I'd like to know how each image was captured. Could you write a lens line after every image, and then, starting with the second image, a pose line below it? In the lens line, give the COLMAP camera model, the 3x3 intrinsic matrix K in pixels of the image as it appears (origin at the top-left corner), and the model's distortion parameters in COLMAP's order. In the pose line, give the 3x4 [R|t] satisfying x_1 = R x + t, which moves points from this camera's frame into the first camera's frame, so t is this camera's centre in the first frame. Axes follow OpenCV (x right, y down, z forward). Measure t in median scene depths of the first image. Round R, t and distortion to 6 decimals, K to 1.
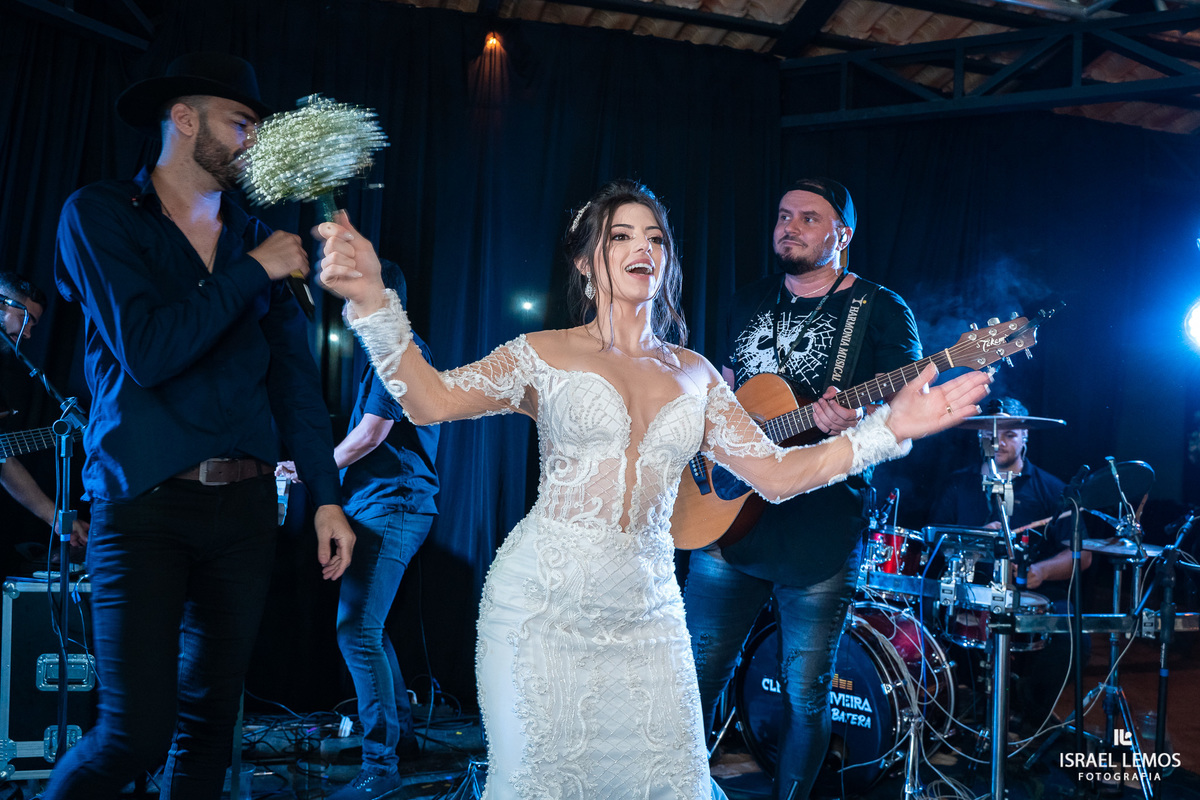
lens RADIAL K [[977.0, 0, 600.0], [0, 977.0, 400.0], [0, 0, 1]] dist [-0.102633, 0.067767]
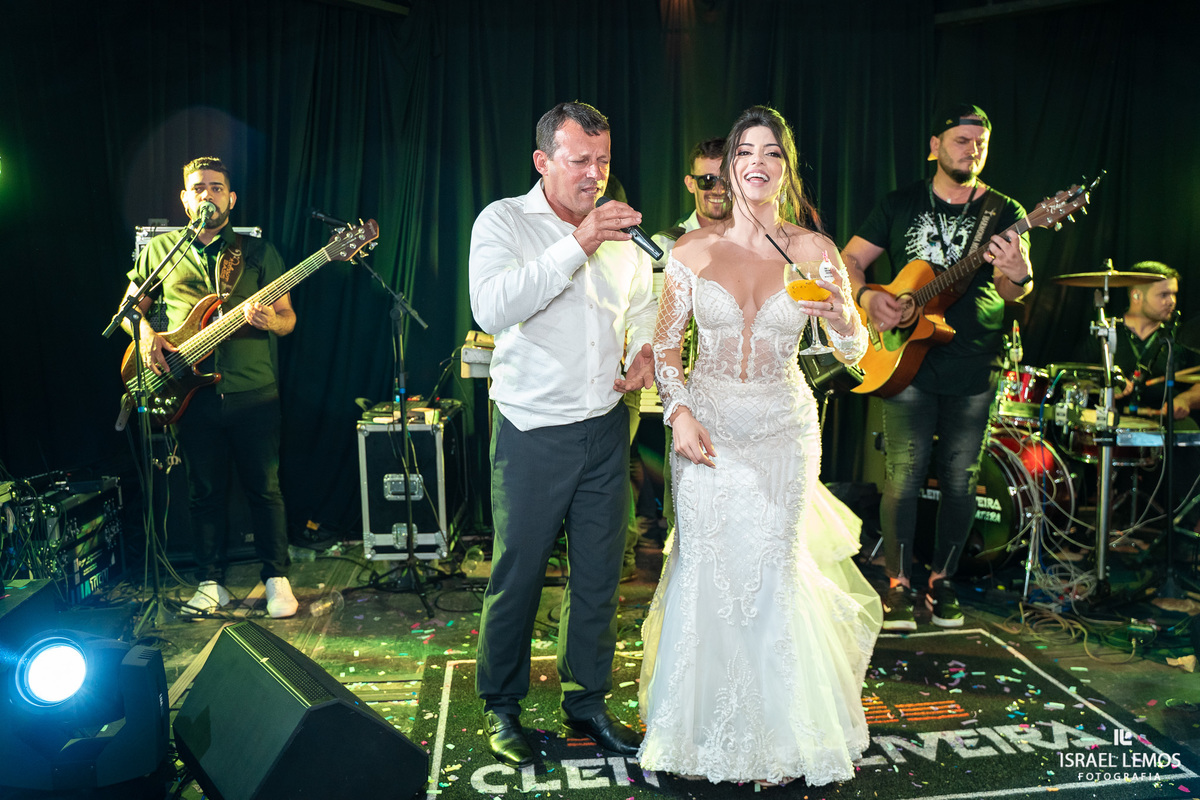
lens RADIAL K [[977.0, 0, 600.0], [0, 977.0, 400.0], [0, 0, 1]] dist [-0.102633, 0.067767]
pose [[0.981282, -0.026627, -0.190725, 0.005895], [0.051471, 0.990628, 0.126519, -0.010053], [0.185568, -0.133968, 0.973456, -0.325687]]
